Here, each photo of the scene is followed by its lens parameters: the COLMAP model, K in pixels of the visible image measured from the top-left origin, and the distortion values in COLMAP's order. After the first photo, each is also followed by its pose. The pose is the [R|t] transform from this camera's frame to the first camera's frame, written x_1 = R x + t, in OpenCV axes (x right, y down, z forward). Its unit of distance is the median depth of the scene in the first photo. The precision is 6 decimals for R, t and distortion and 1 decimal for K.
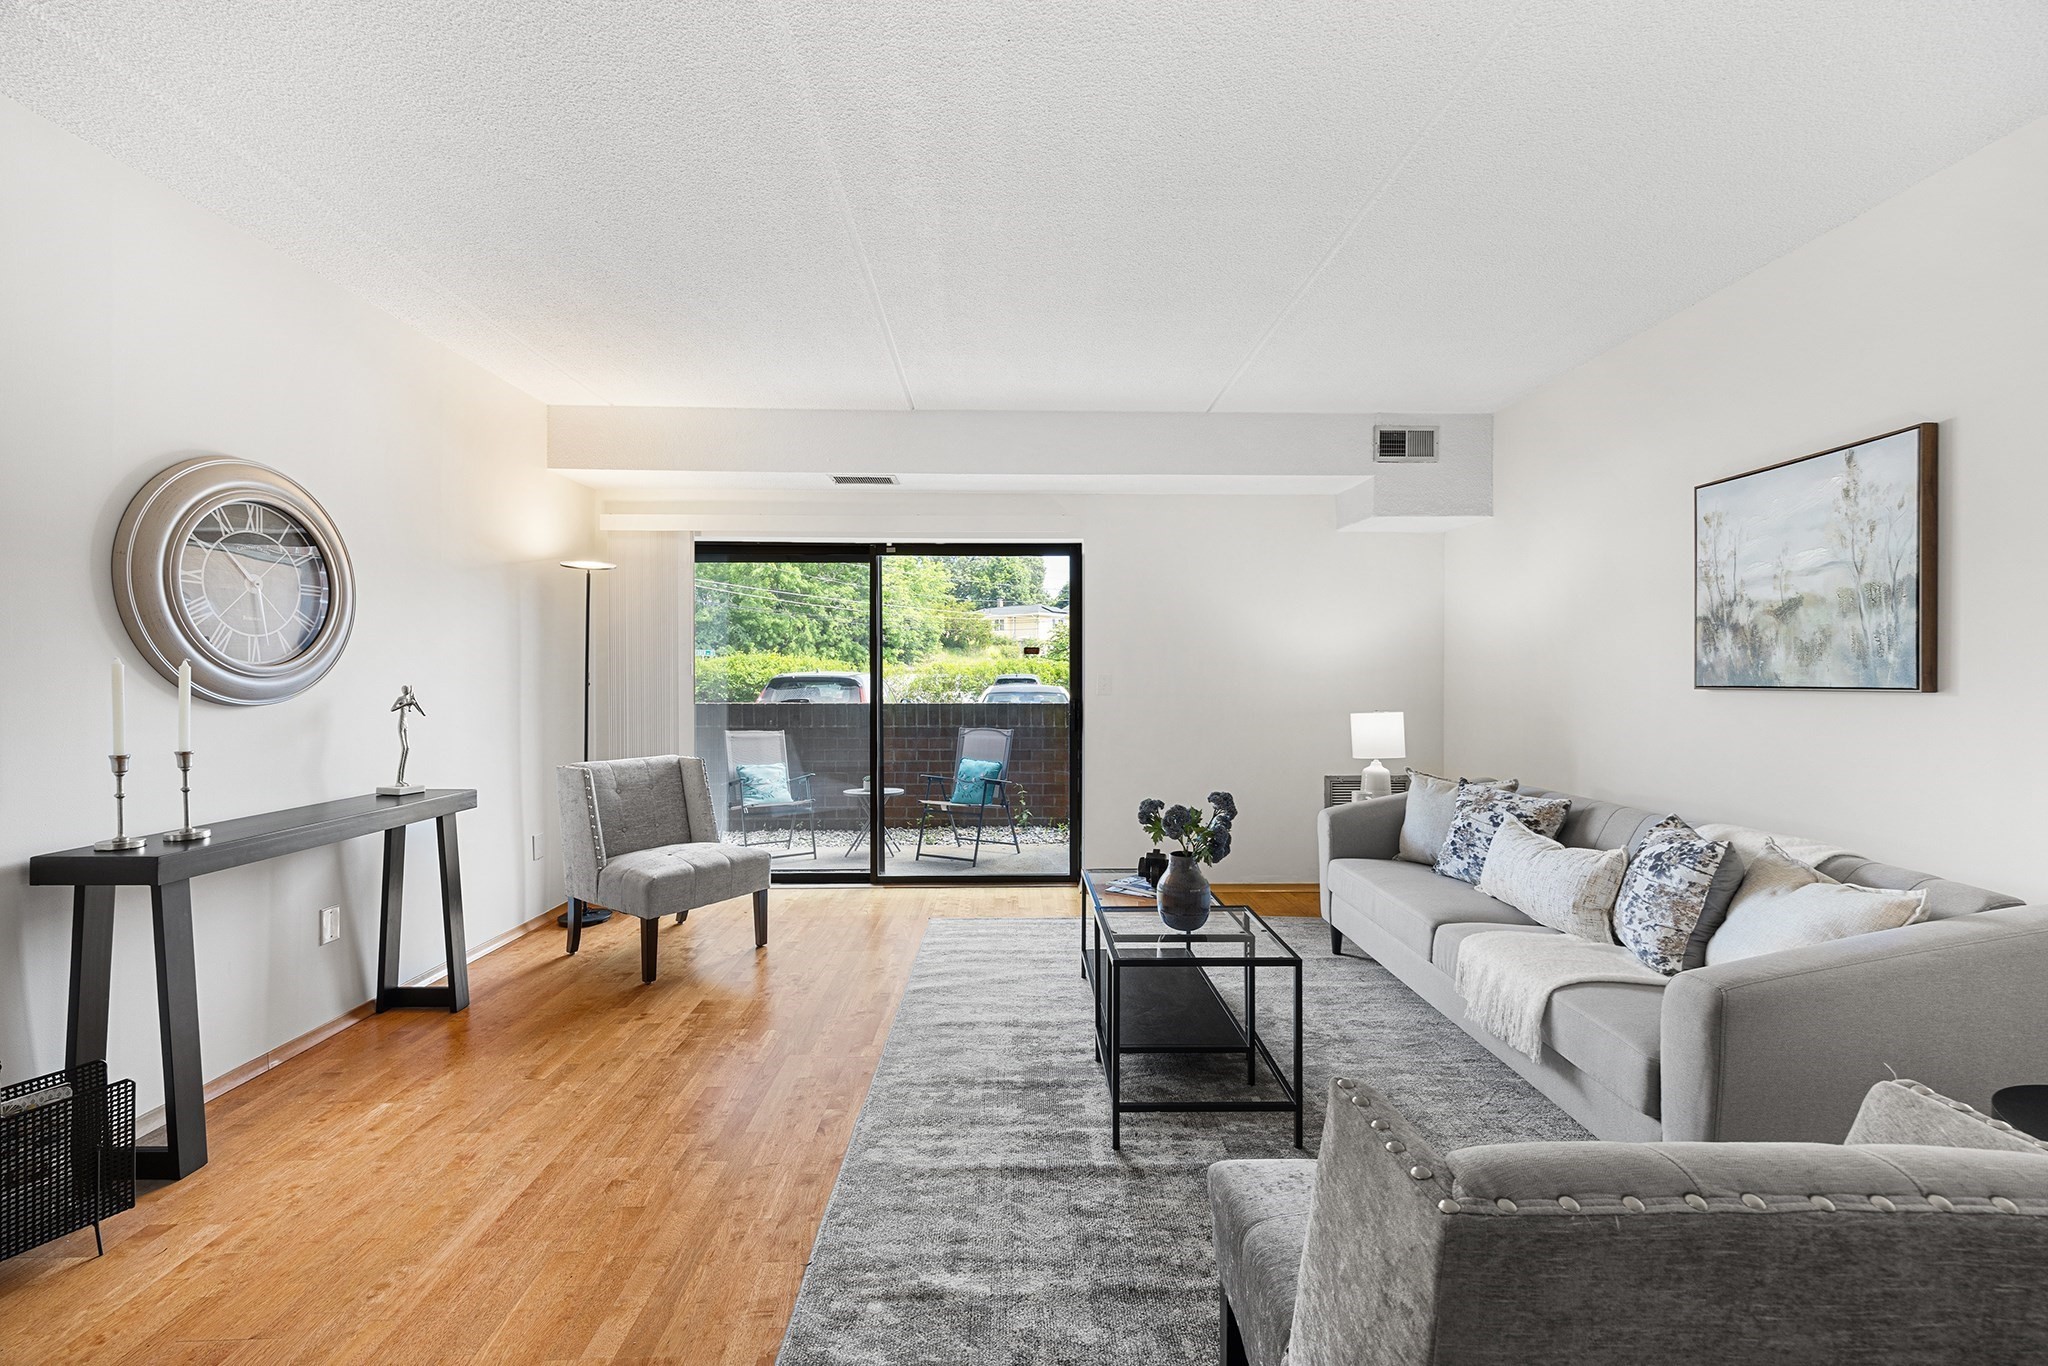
lens RADIAL K [[814.3, 0, 1029.5], [0, 814.3, 680.3], [0, 0, 1]] dist [0.007087, -0.000130]
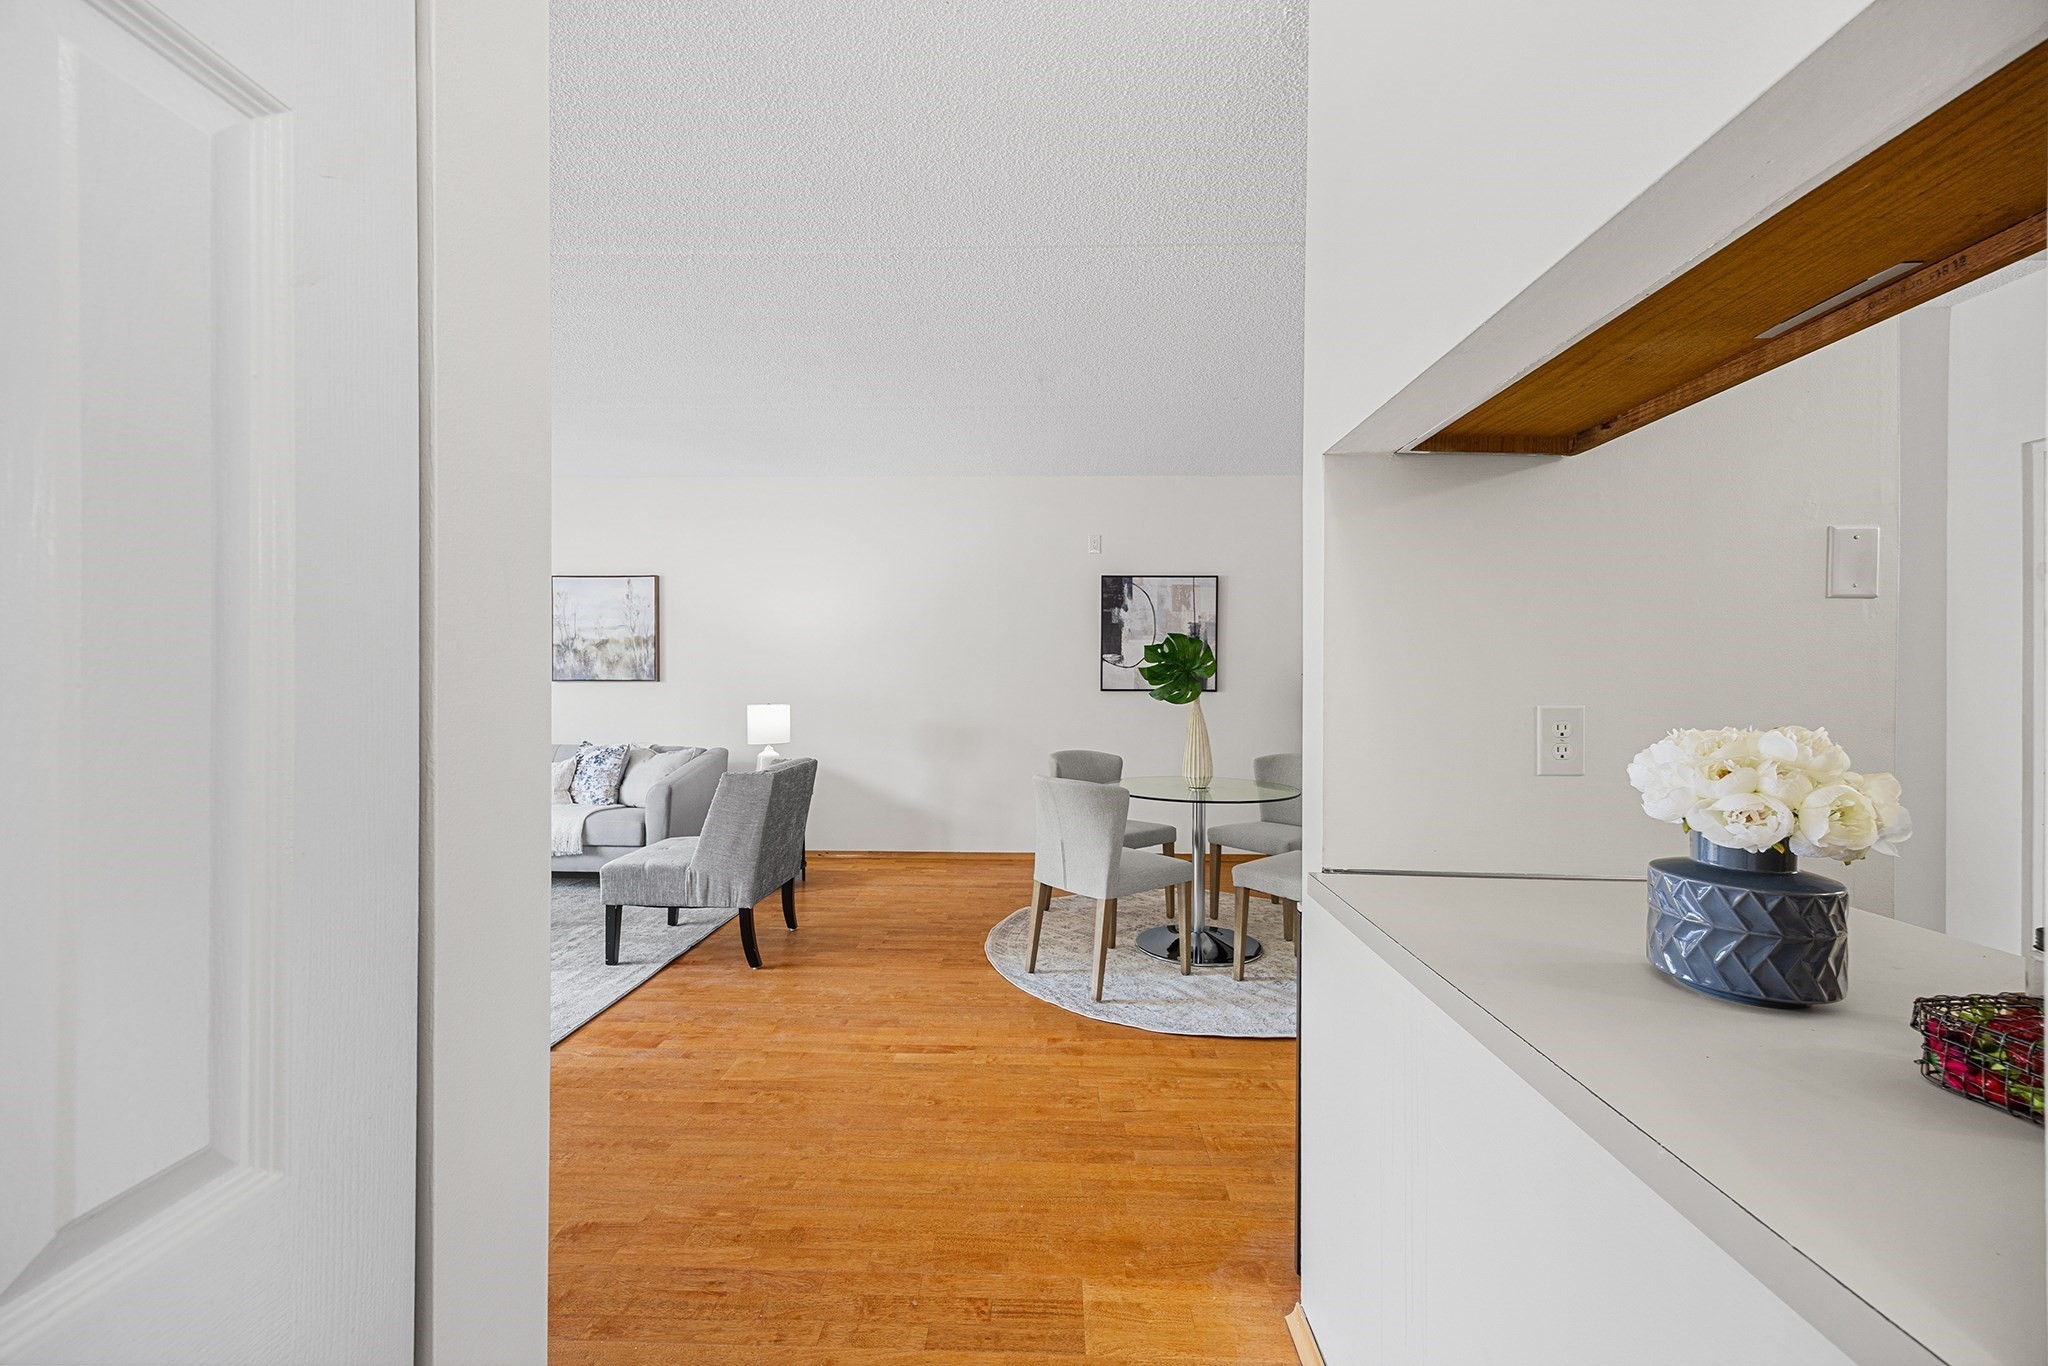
lens RADIAL K [[814.3, 0, 1029.5], [0, 814.3, 680.3], [0, 0, 1]] dist [0.007087, -0.000130]
pose [[0.052742, -0.004349, 0.998599, -1.145072], [0.002549, 0.999988, 0.004220, 0.002460], [-0.998605, 0.002323, 0.052753, -0.235744]]
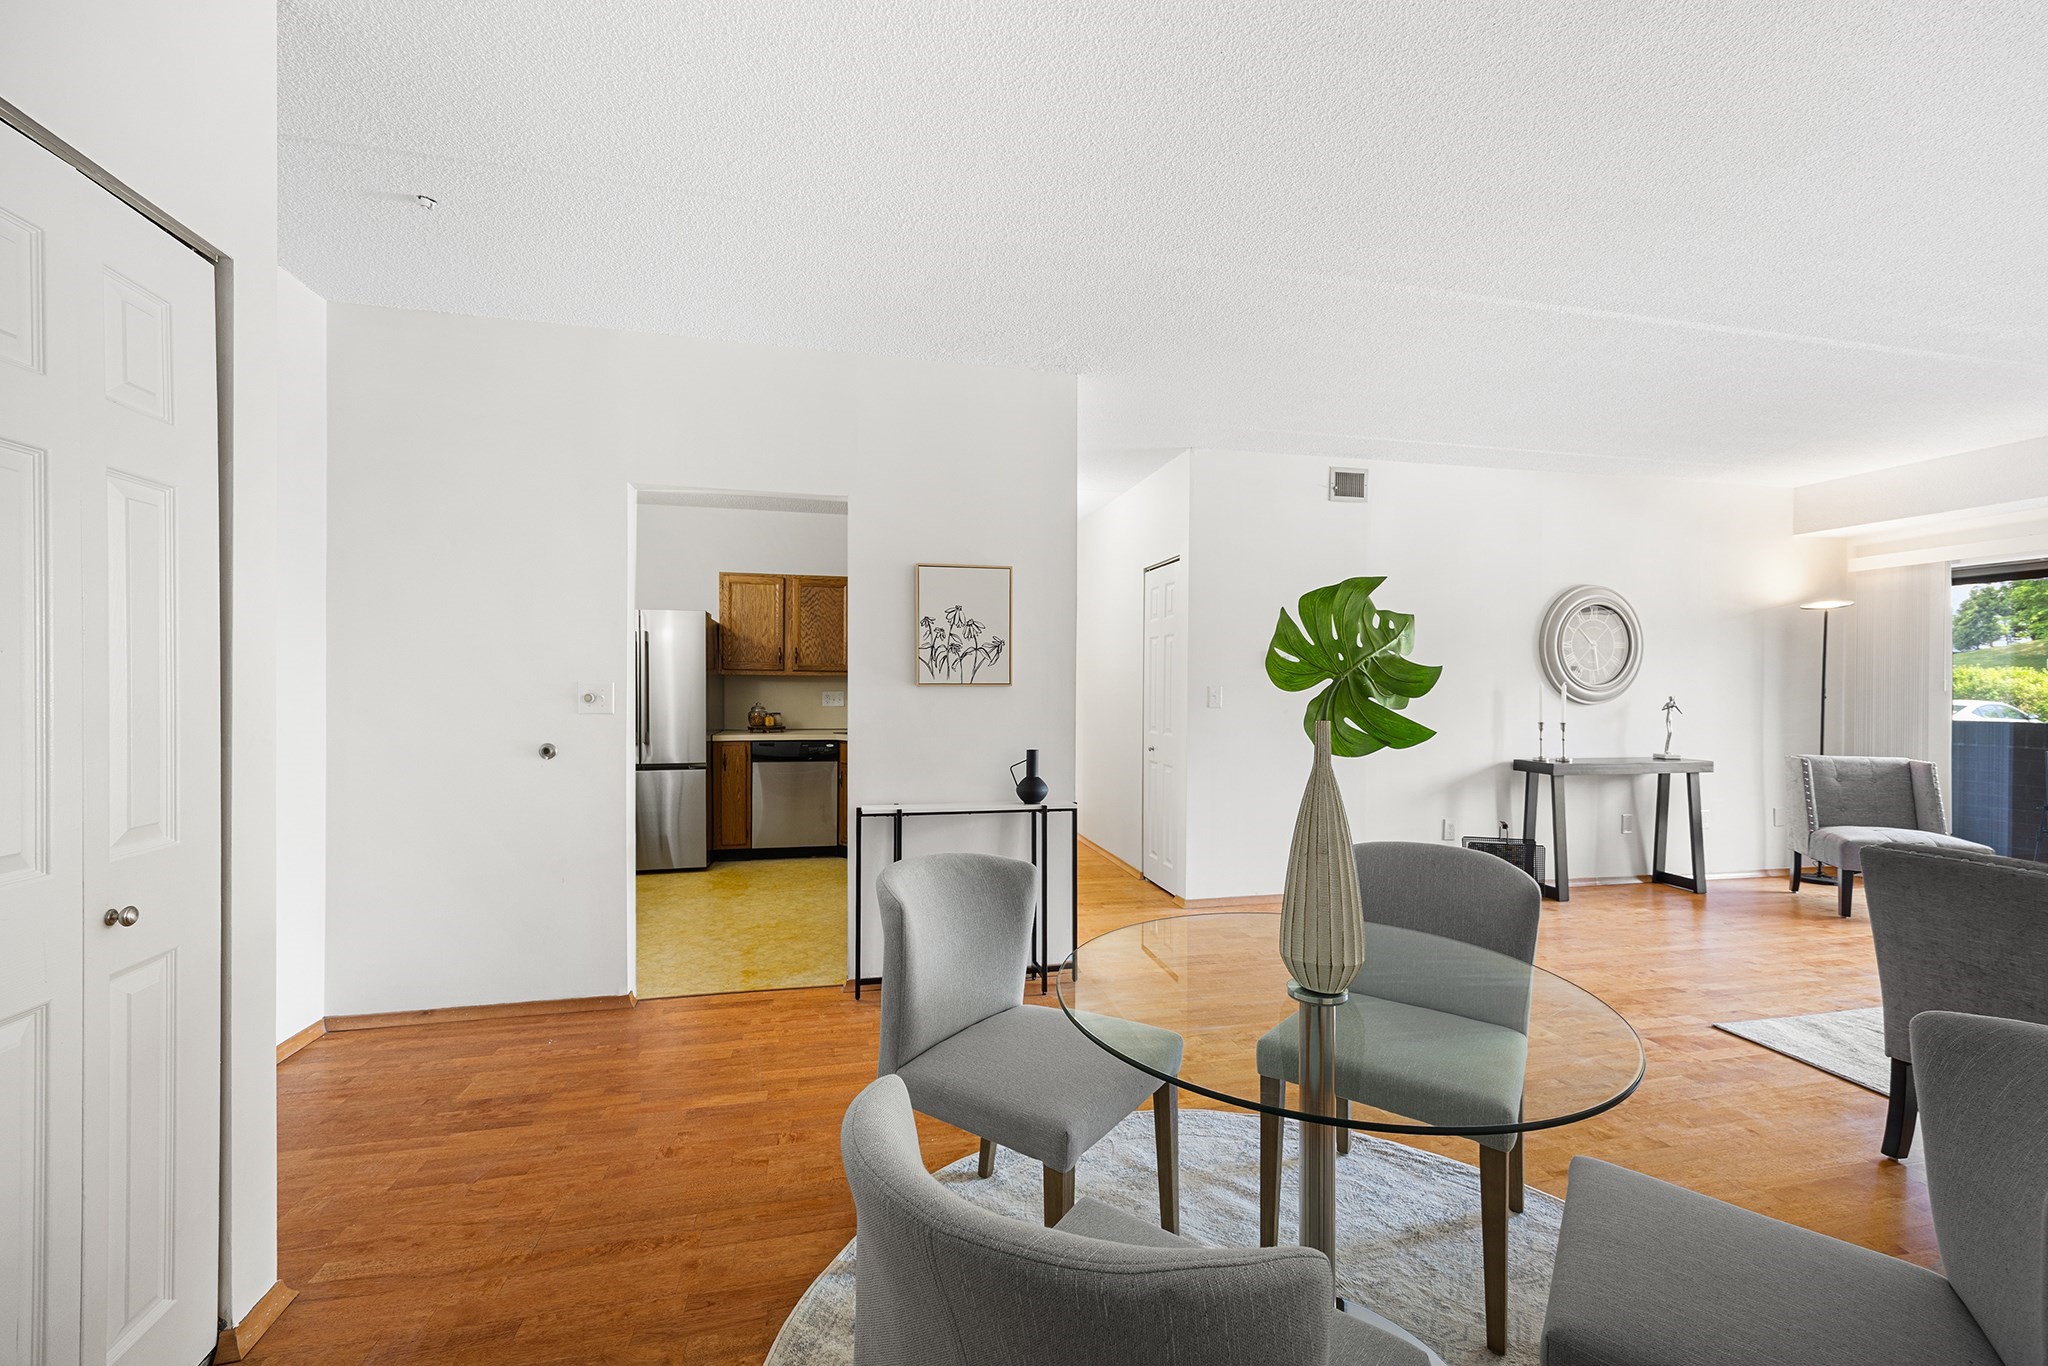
lens RADIAL K [[836.3, 0, 1034.5], [0, 836.3, 693.7], [0, 0, 1]] dist [0.013524, -0.000062]
pose [[0.200882, 0.007408, -0.979587, 0.790277], [-0.010592, 0.999929, 0.005389, 0.007359], [0.979558, 0.009293, 0.200947, -0.746600]]
